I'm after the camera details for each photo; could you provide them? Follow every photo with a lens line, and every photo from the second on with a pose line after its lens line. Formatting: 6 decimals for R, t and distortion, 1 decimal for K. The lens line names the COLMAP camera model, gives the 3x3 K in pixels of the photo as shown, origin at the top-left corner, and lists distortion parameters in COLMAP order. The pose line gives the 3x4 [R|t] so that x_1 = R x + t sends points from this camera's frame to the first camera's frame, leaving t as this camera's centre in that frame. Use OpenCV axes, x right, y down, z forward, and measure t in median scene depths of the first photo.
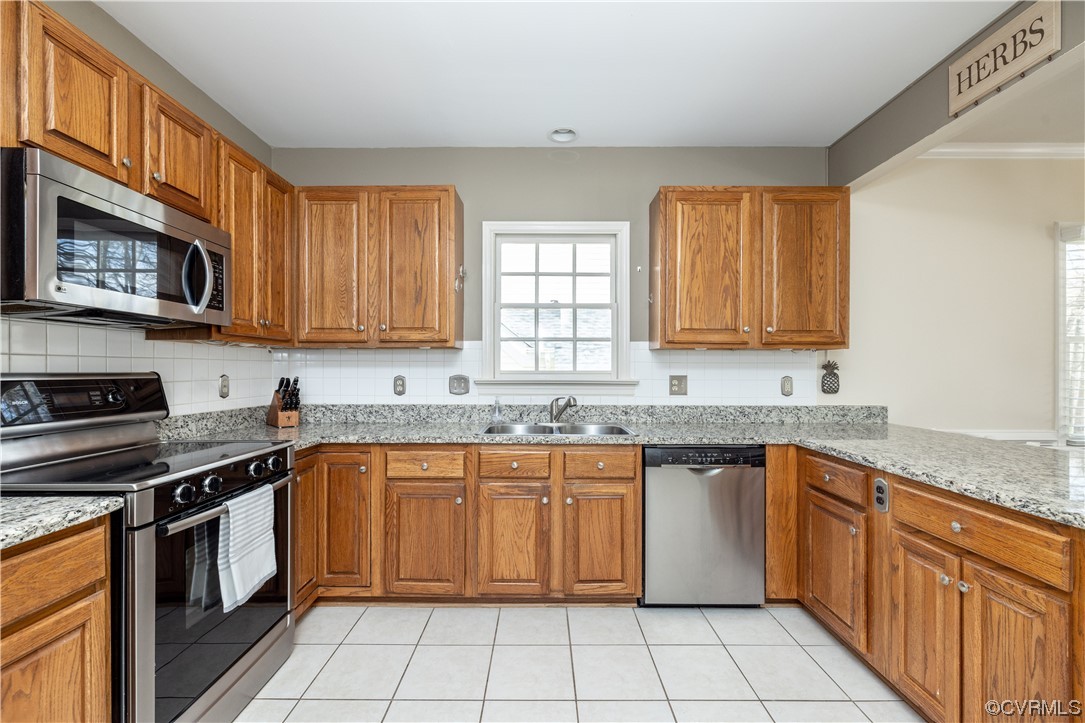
lens RADIAL K [[443.1, 0, 542.2], [0, 443.1, 369.7], [0, 0, 1]] dist [0.000921, 0.000027]
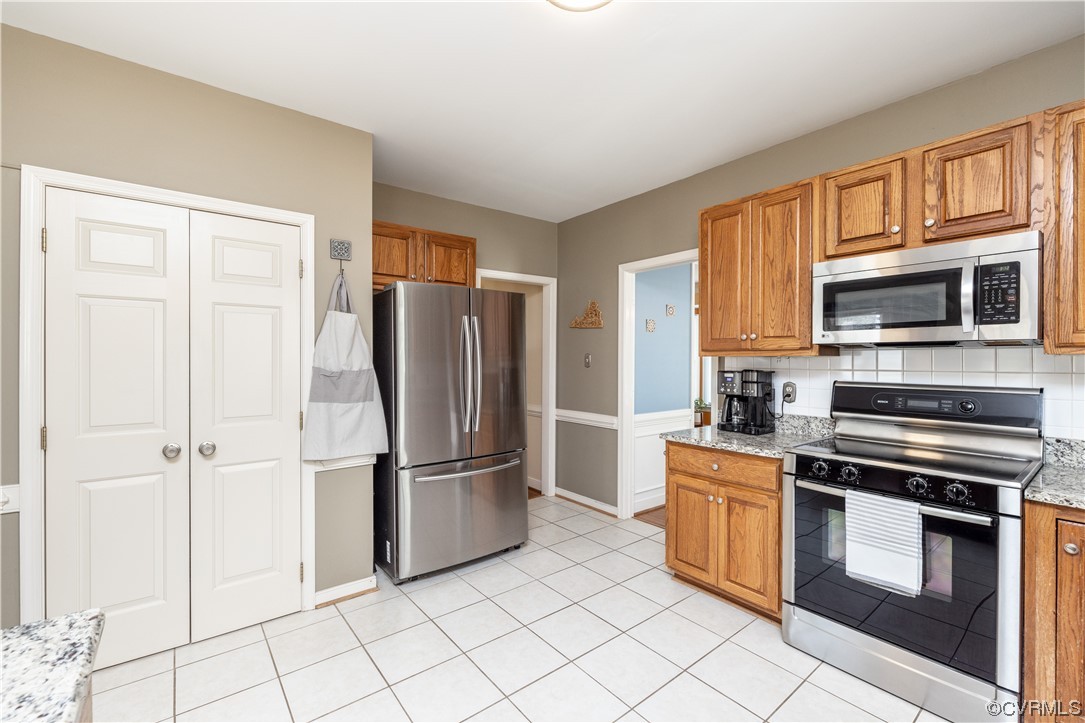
lens RADIAL K [[468.5, 0, 542.5], [0, 468.5, 361.5], [0, 0, 1]] dist [-0.003050, -0.000381]
pose [[-0.776976, 0.002522, -0.629525, 0.403107], [-0.003328, 0.999962, 0.008113, -0.038930], [0.629521, 0.008399, -0.776938, 0.735754]]
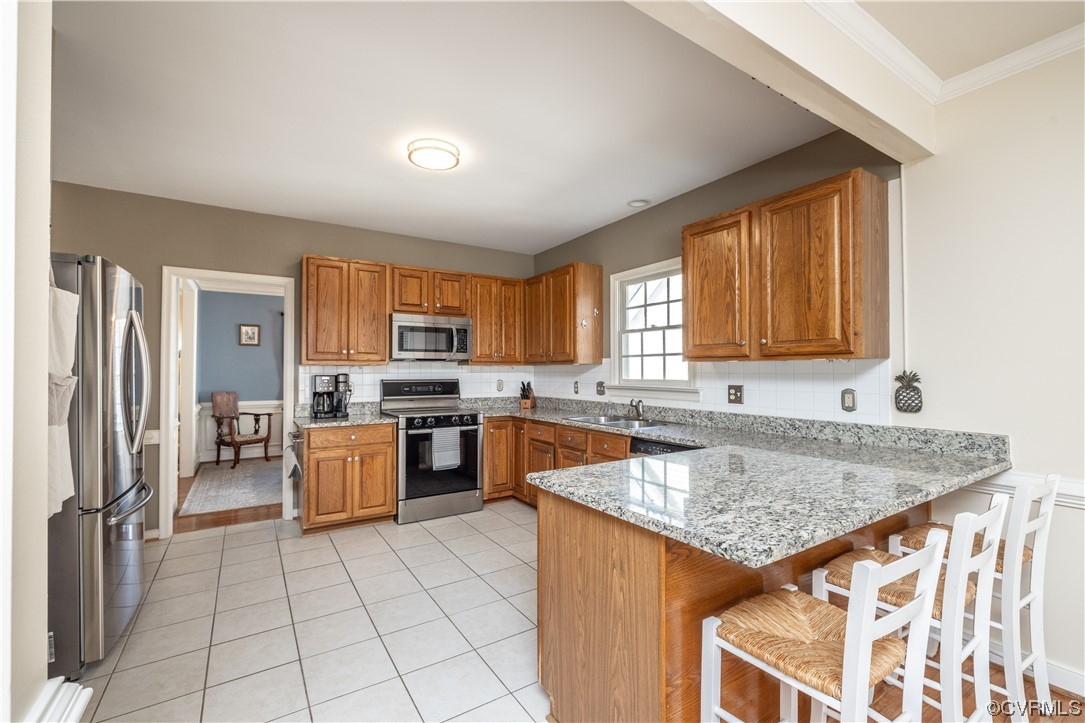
lens RADIAL K [[442.4, 0, 564.8], [0, 442.4, 366.1], [0, 0, 1]] dist [-0.000996, -0.000085]
pose [[0.585922, -0.012670, -0.810268, 0.944382], [0.002549, 0.999902, -0.013792, -0.019786], [0.810363, 0.006016, 0.585897, 0.039984]]
